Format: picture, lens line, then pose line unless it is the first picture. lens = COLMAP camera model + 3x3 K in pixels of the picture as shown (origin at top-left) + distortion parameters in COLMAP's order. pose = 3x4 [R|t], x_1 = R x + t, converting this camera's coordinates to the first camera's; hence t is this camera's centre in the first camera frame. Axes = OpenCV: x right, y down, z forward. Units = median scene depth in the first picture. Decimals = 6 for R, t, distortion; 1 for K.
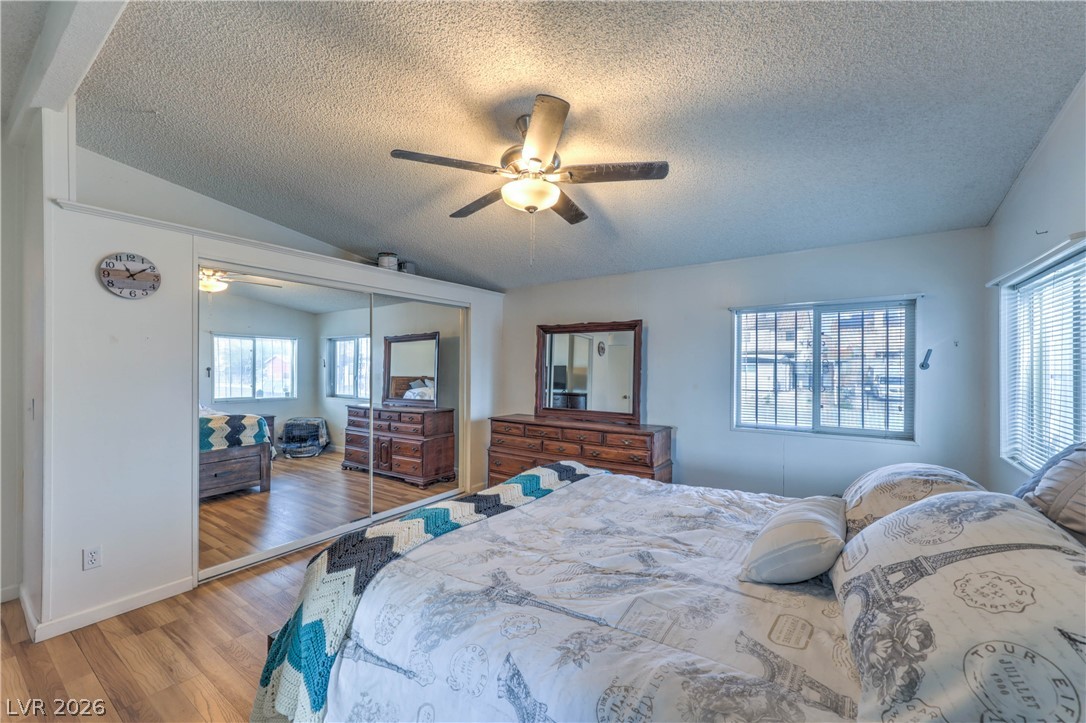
lens RADIAL K [[436.4, 0, 541.9], [0, 436.4, 366.5], [0, 0, 1]] dist [-0.001920, -0.000016]
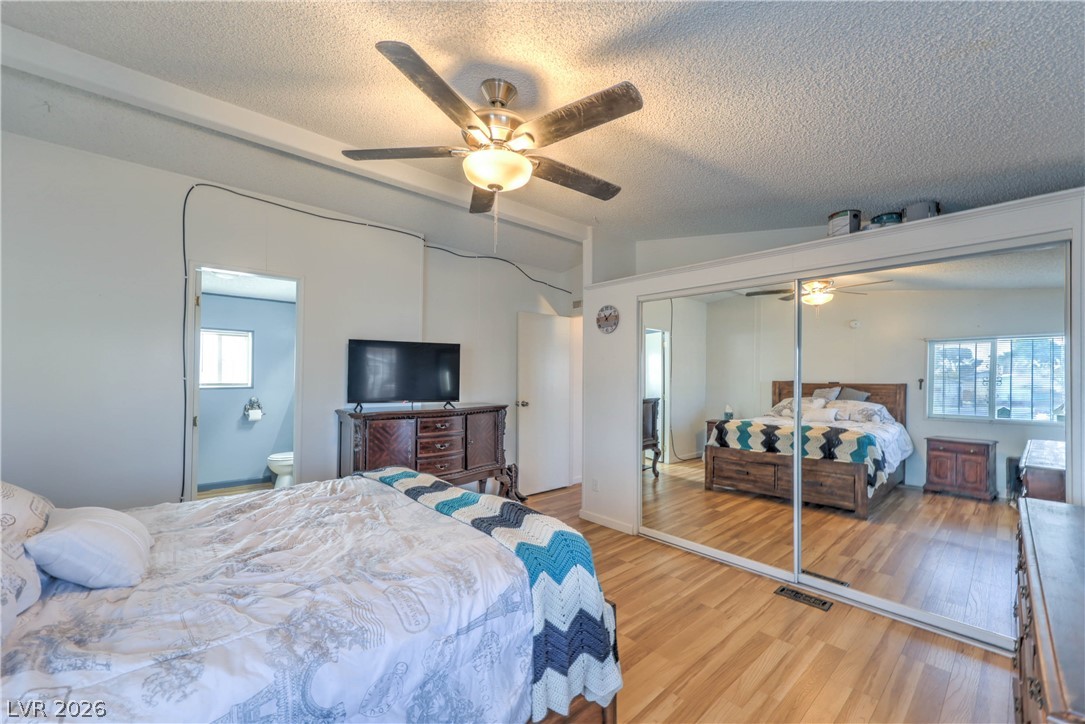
lens RADIAL K [[436.0, 0, 540.9], [0, 436.0, 369.2], [0, 0, 1]] dist [-0.001920, -0.000016]
pose [[-0.222062, -0.013606, -0.974938, 0.456467], [-0.003306, 0.999907, -0.013202, -0.000200], [0.975027, 0.000292, -0.222086, 0.741470]]
